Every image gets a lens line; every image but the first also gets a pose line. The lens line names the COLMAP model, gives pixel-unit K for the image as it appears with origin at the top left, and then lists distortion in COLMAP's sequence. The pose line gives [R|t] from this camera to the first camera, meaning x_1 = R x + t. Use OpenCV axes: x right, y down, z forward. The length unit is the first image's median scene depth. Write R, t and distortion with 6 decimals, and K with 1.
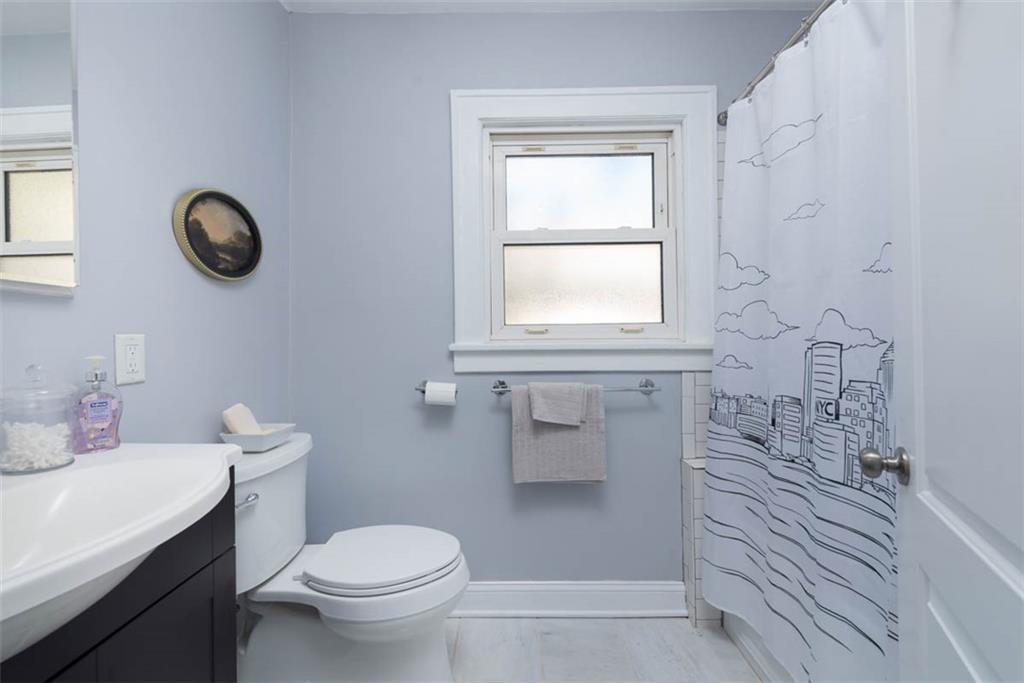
lens RADIAL K [[421.8, 0, 512.0], [0, 421.8, 341.5], [0, 0, 1]] dist [0.001110, -0.000231]
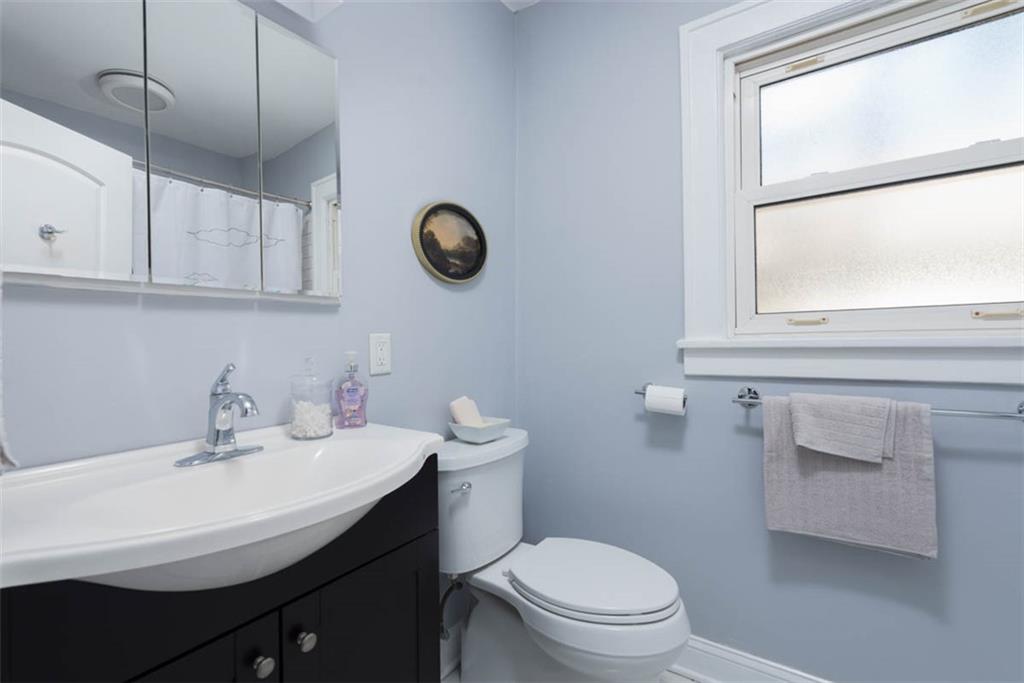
lens RADIAL K [[458.9, 0, 510.5], [0, 458.9, 339.9], [0, 0, 1]] dist [0.018944, -0.007212]
pose [[0.821700, -0.005440, -0.569895, 0.117946], [0.009037, 0.999953, 0.003485, -0.000214], [0.569849, -0.008014, 0.821710, 0.101267]]
